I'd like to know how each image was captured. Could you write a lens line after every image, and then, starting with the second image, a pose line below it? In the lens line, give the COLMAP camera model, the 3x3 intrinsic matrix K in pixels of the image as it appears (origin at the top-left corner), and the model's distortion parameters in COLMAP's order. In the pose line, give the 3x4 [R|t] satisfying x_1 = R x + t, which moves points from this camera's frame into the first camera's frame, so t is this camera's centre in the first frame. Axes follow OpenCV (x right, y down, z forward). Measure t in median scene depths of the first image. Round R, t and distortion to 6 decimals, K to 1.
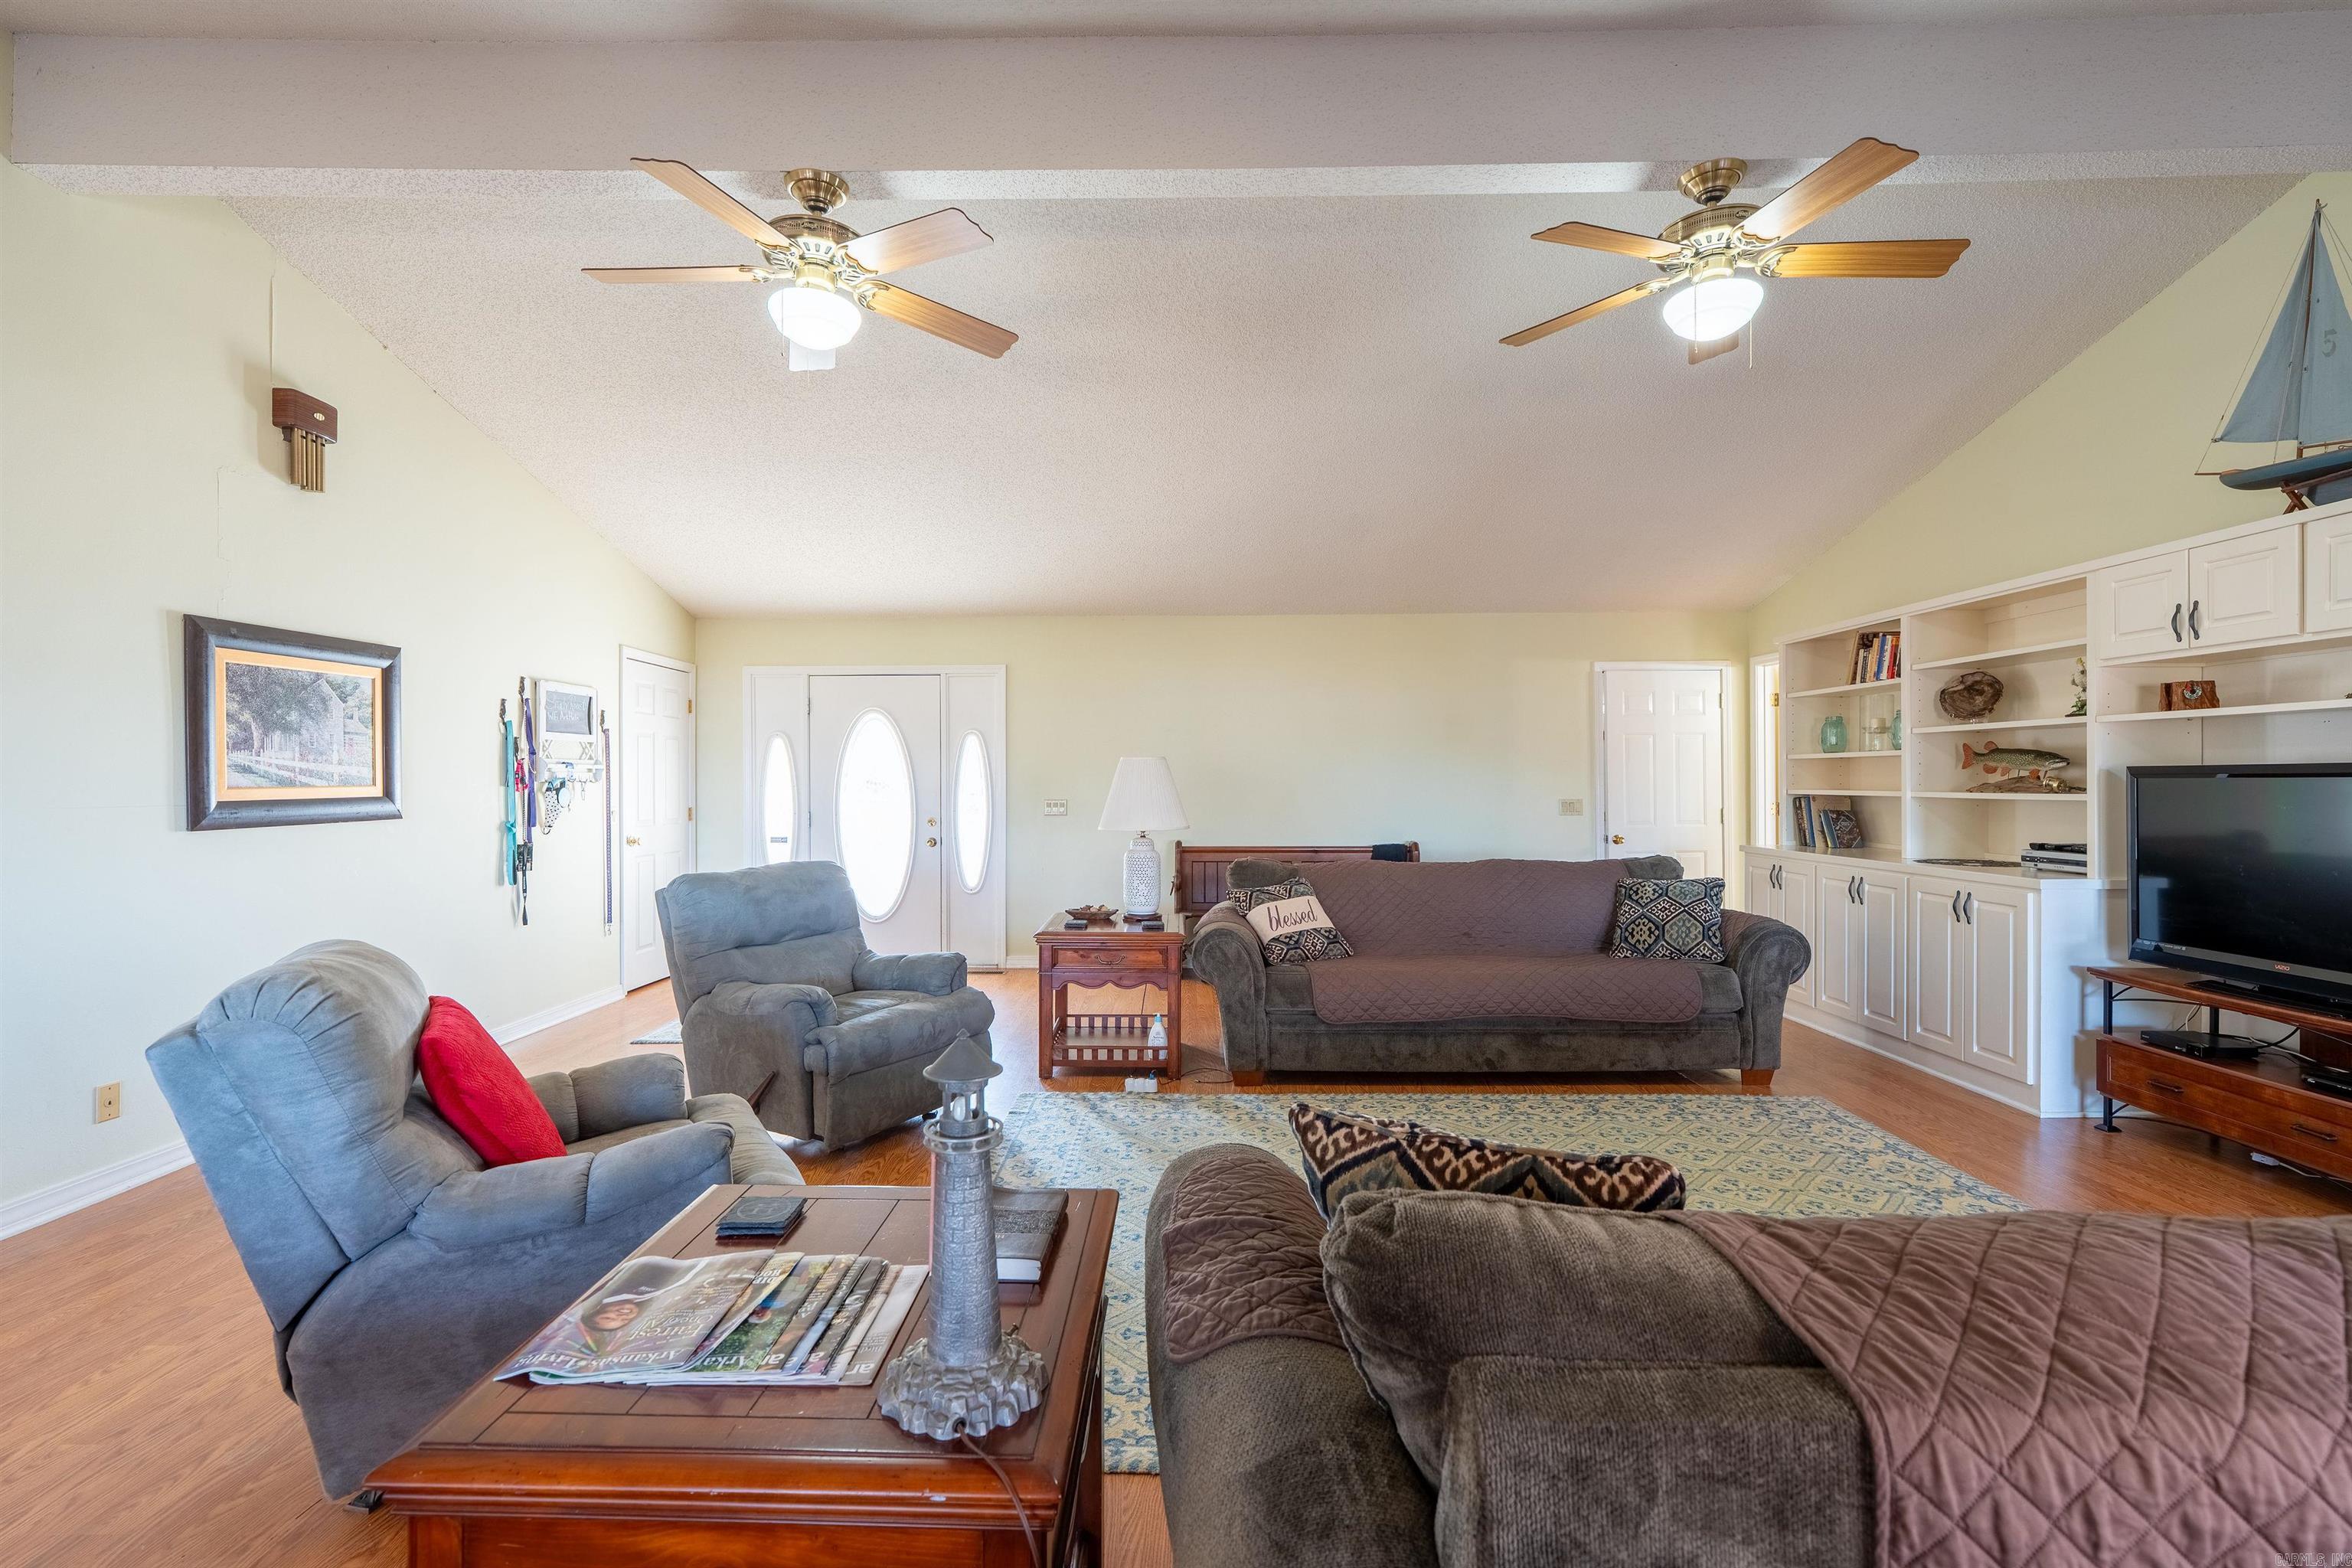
lens RADIAL K [[1052.8, 0, 1171.9], [0, 1052.8, 782.8], [0, 0, 1]] dist [-0.007047, 0.002817]
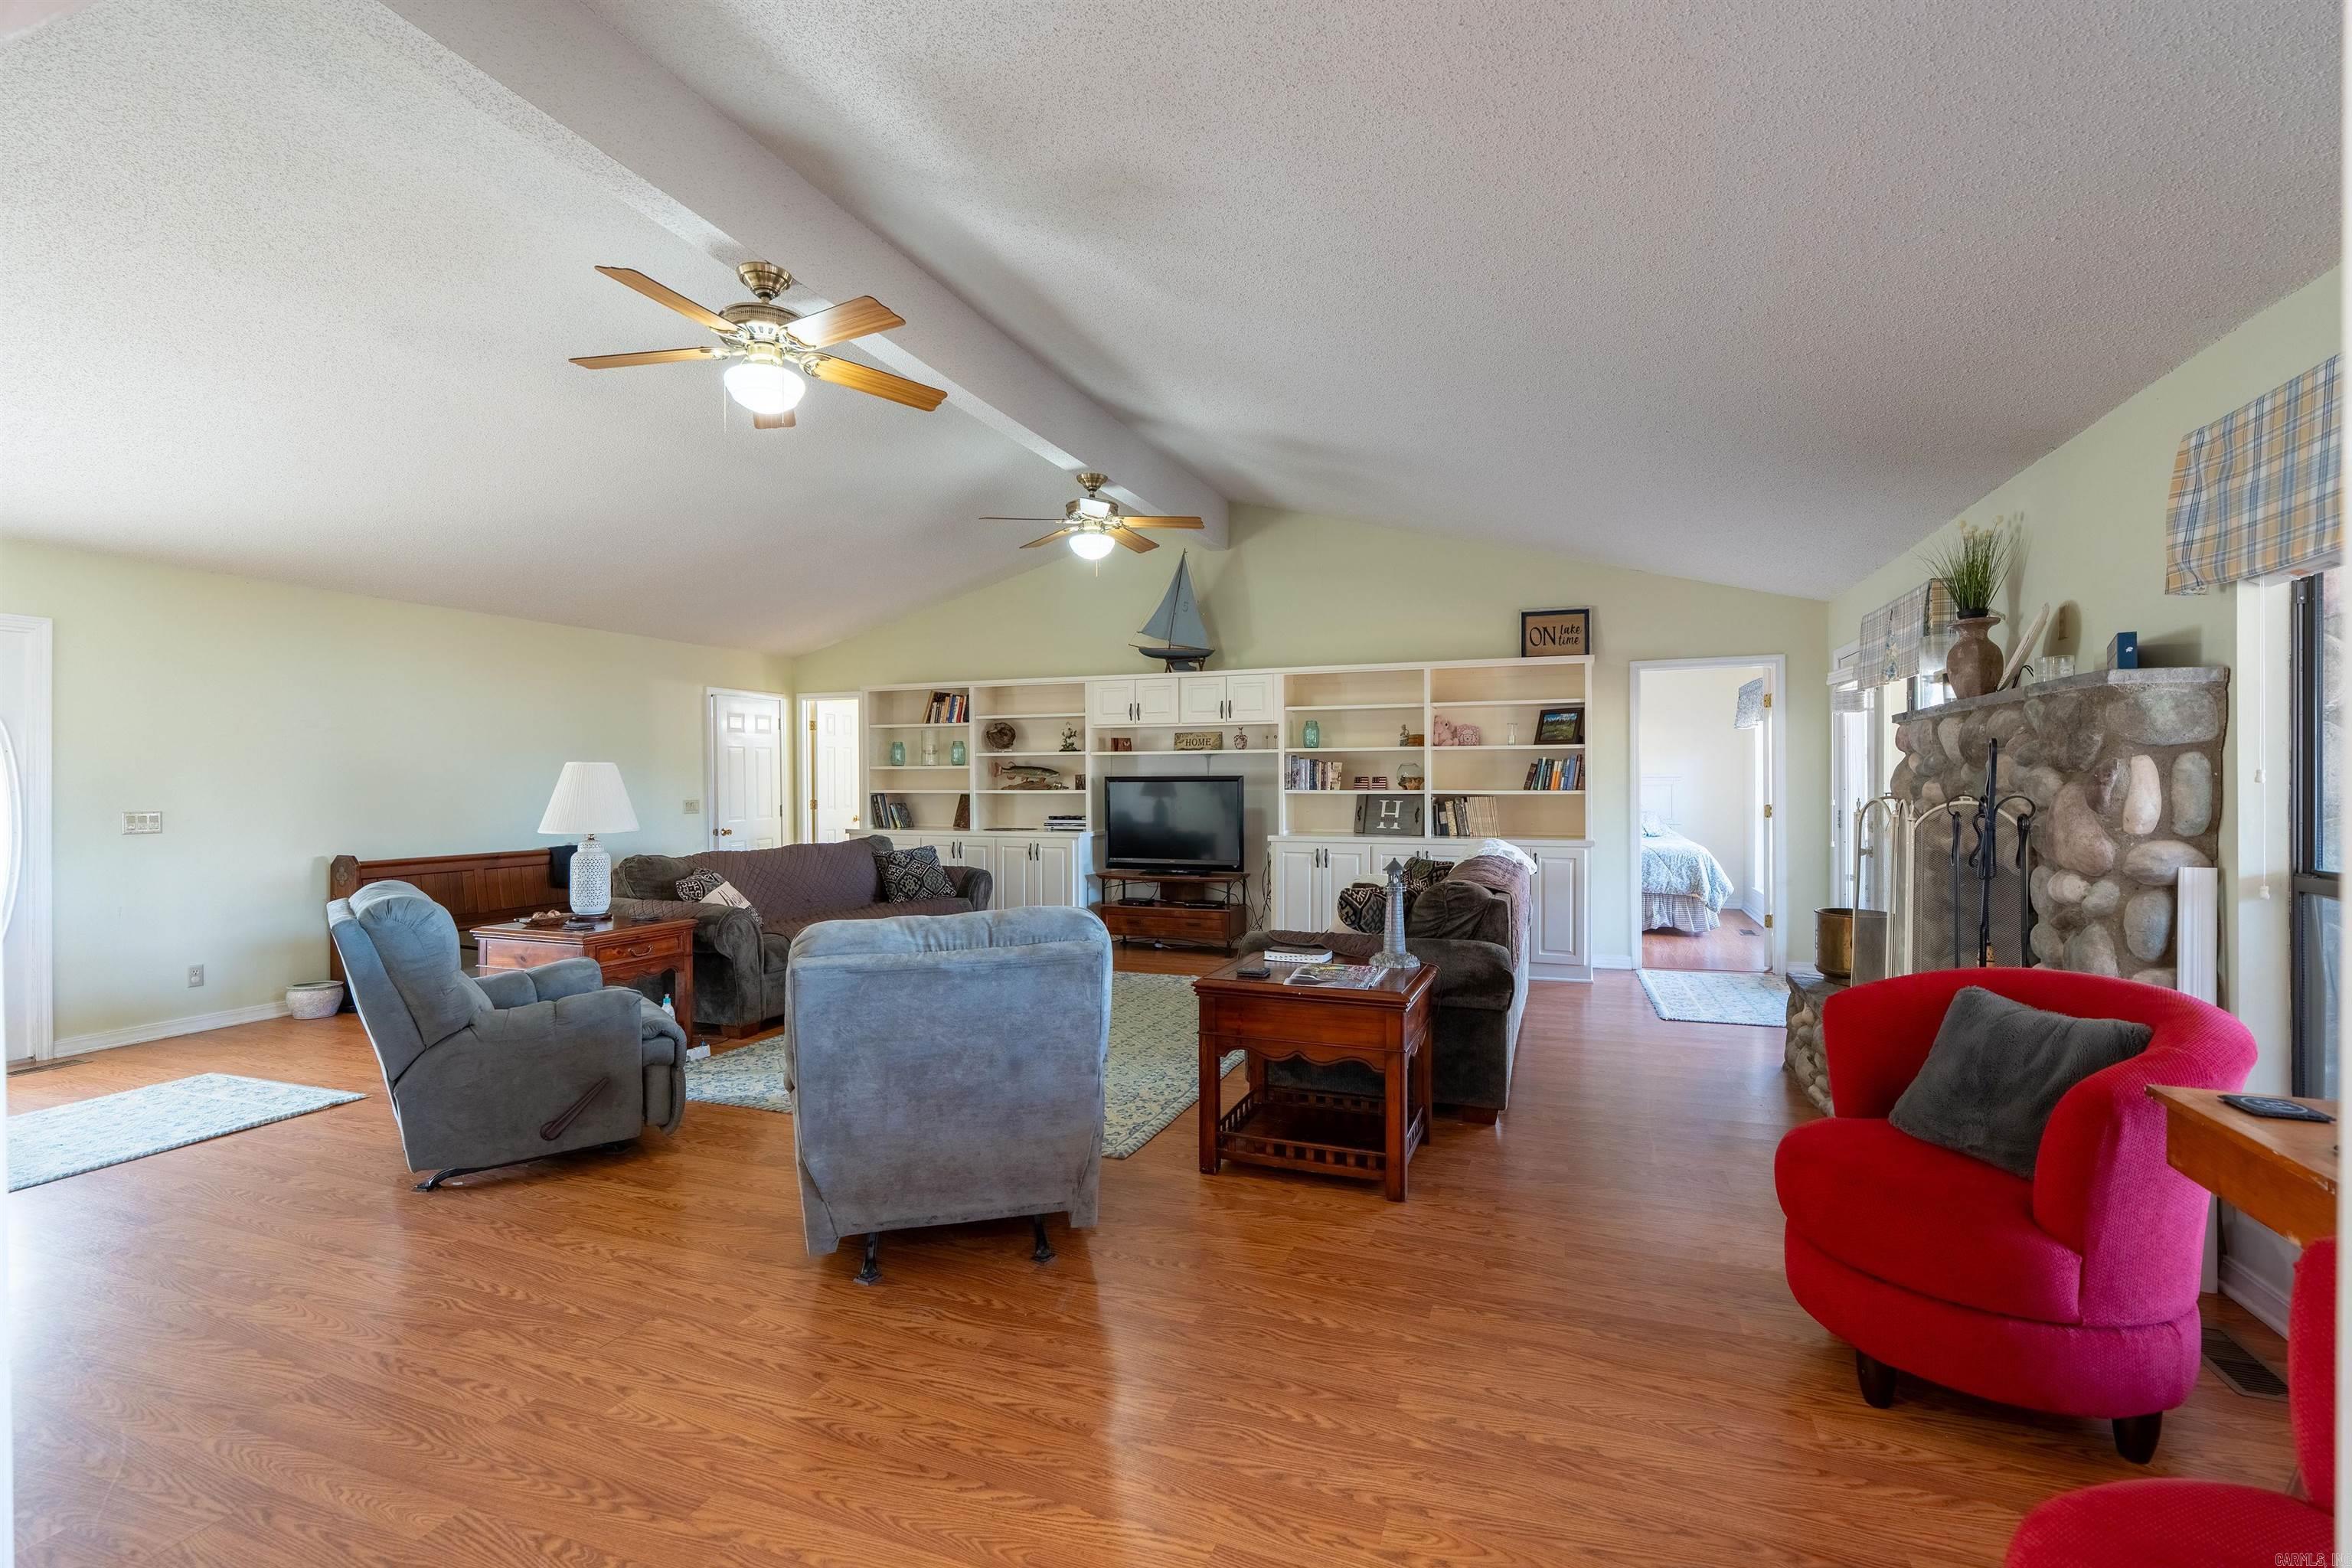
lens RADIAL K [[1052.8, 0, 1176.1], [0, 1052.8, 781.8], [0, 0, 1]] dist [-0.007047, 0.002817]
pose [[0.341591, -0.000491, 0.939849, -0.827166], [0.004128, 0.999991, -0.000978, -0.002459], [-0.939840, 0.004214, 0.341590, 0.114453]]
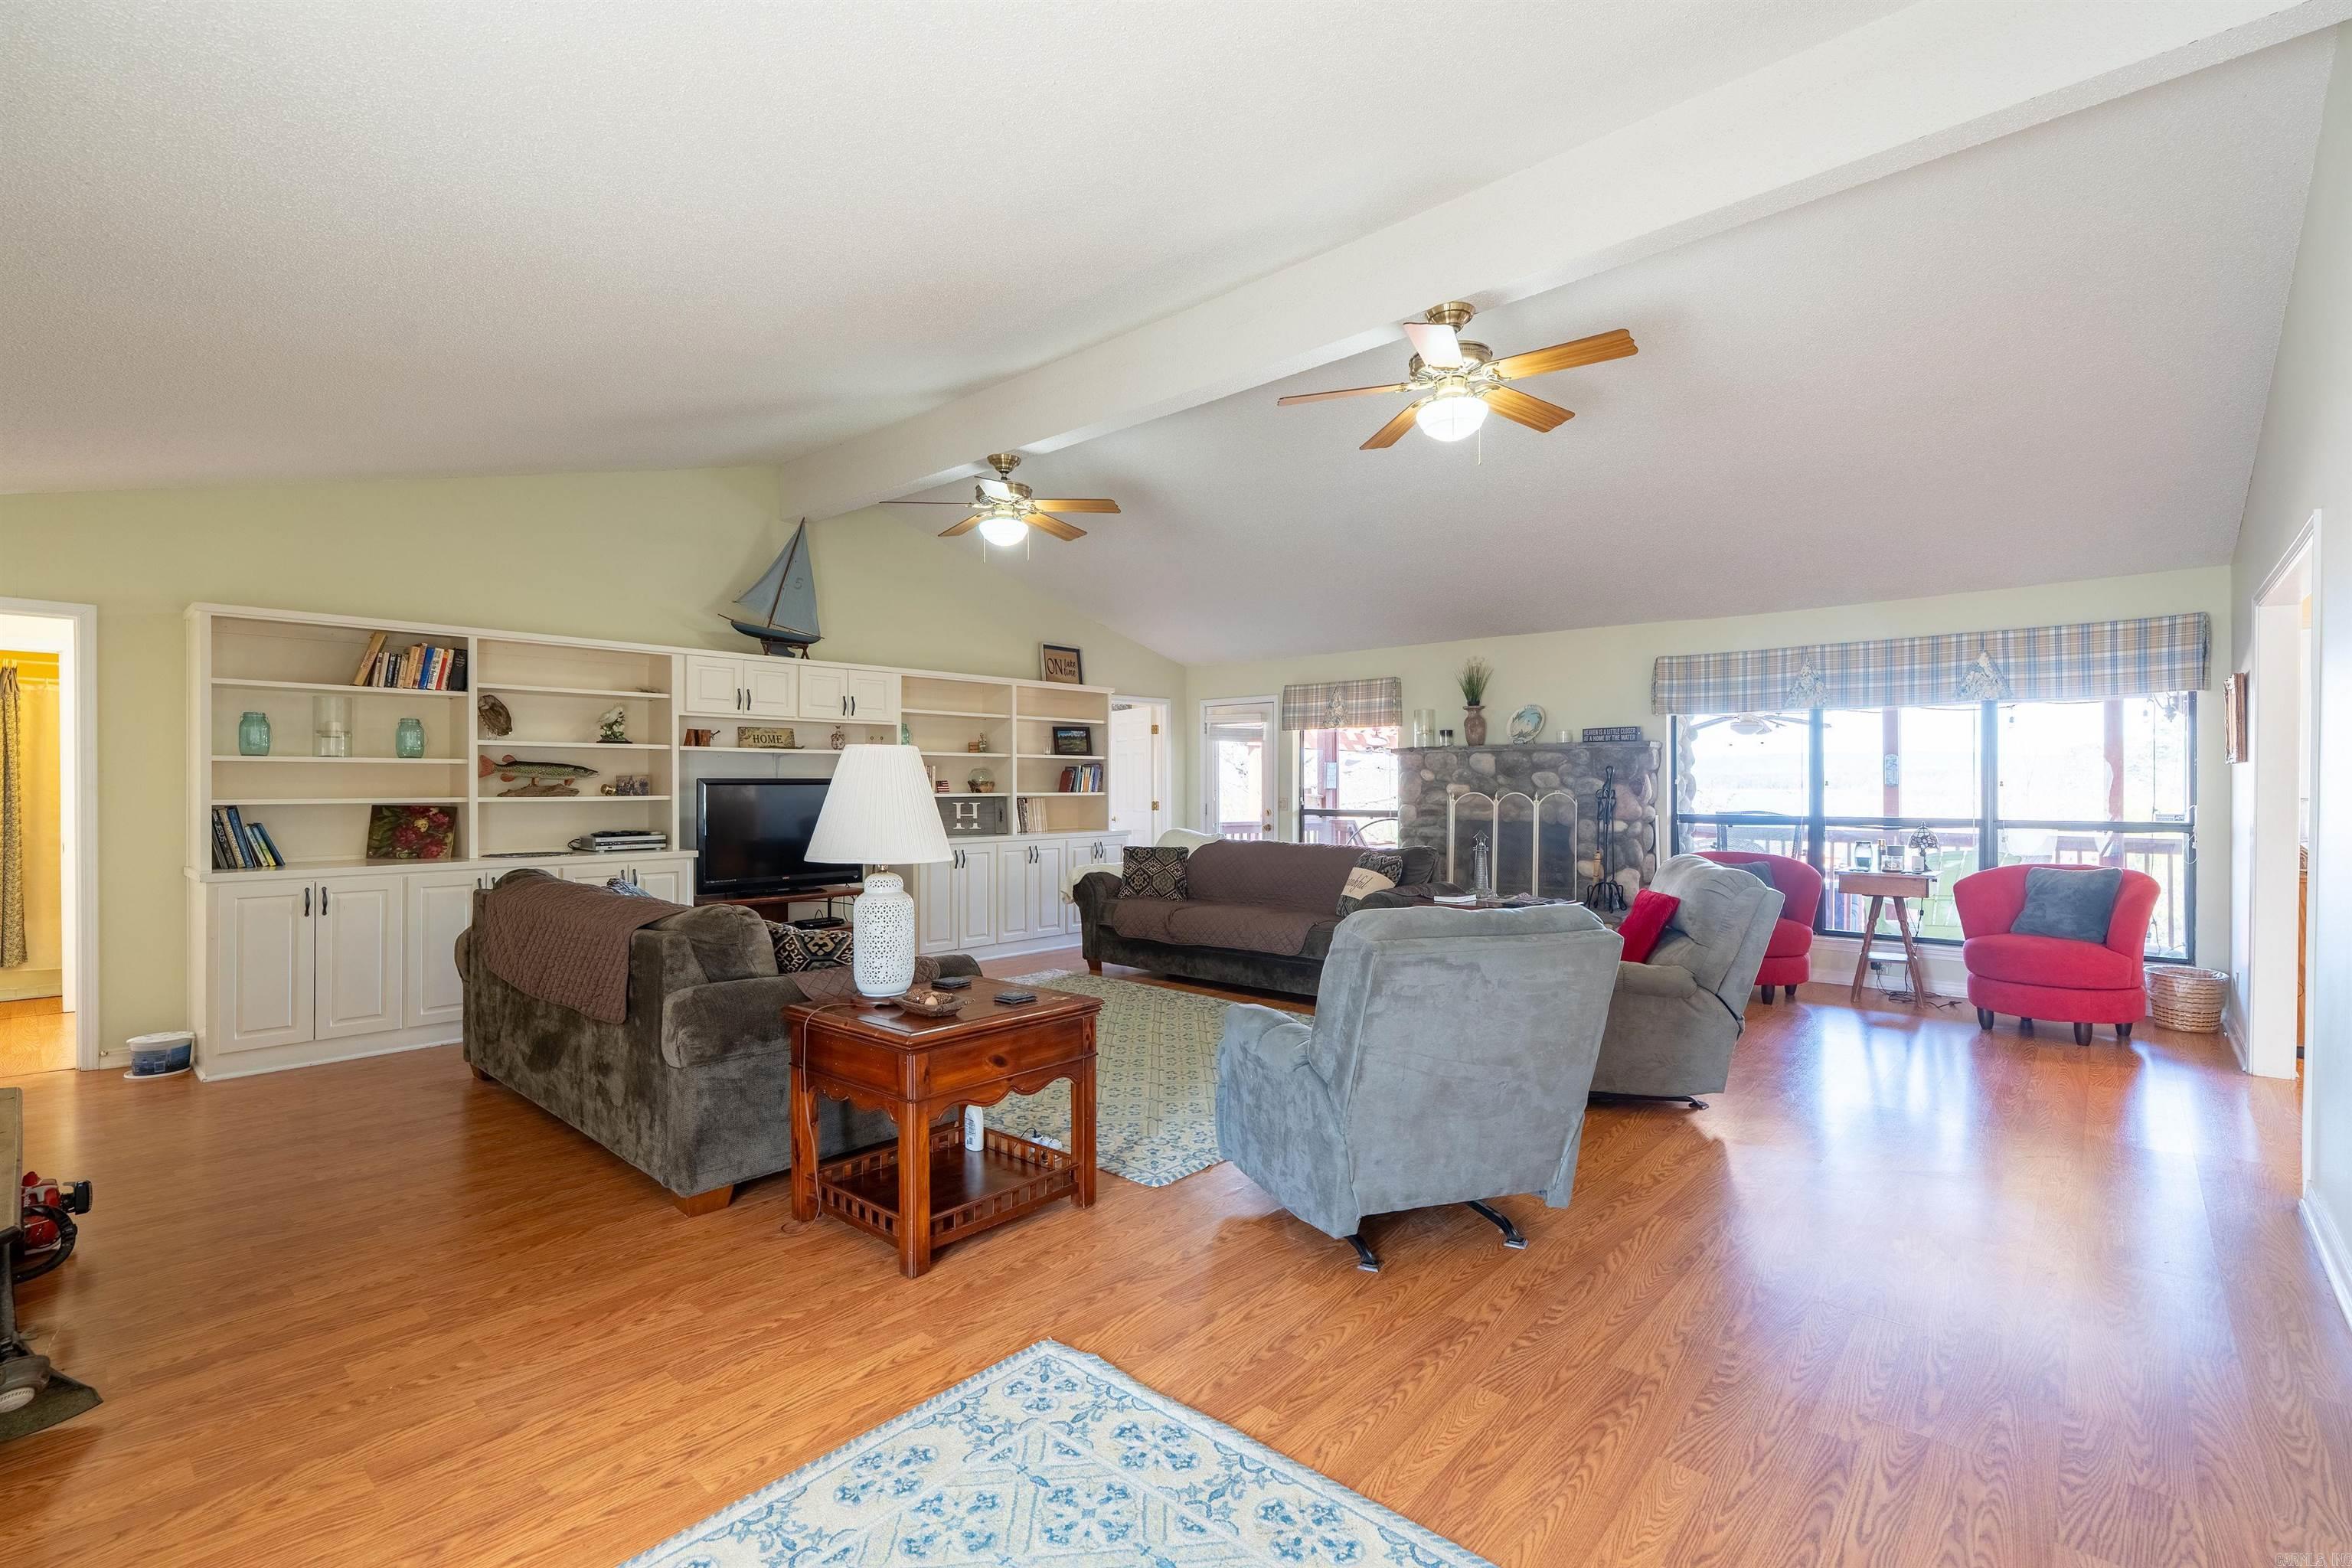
lens RADIAL K [[1052.8, 0, 1174.5], [0, 1052.8, 789.3], [0, 0, 1]] dist [-0.007047, 0.002817]
pose [[-0.751593, 0.000777, 0.659626, -0.596550], [0.004777, 0.999979, 0.004266, -0.001660], [-0.659609, 0.006357, -0.751582, 1.404787]]
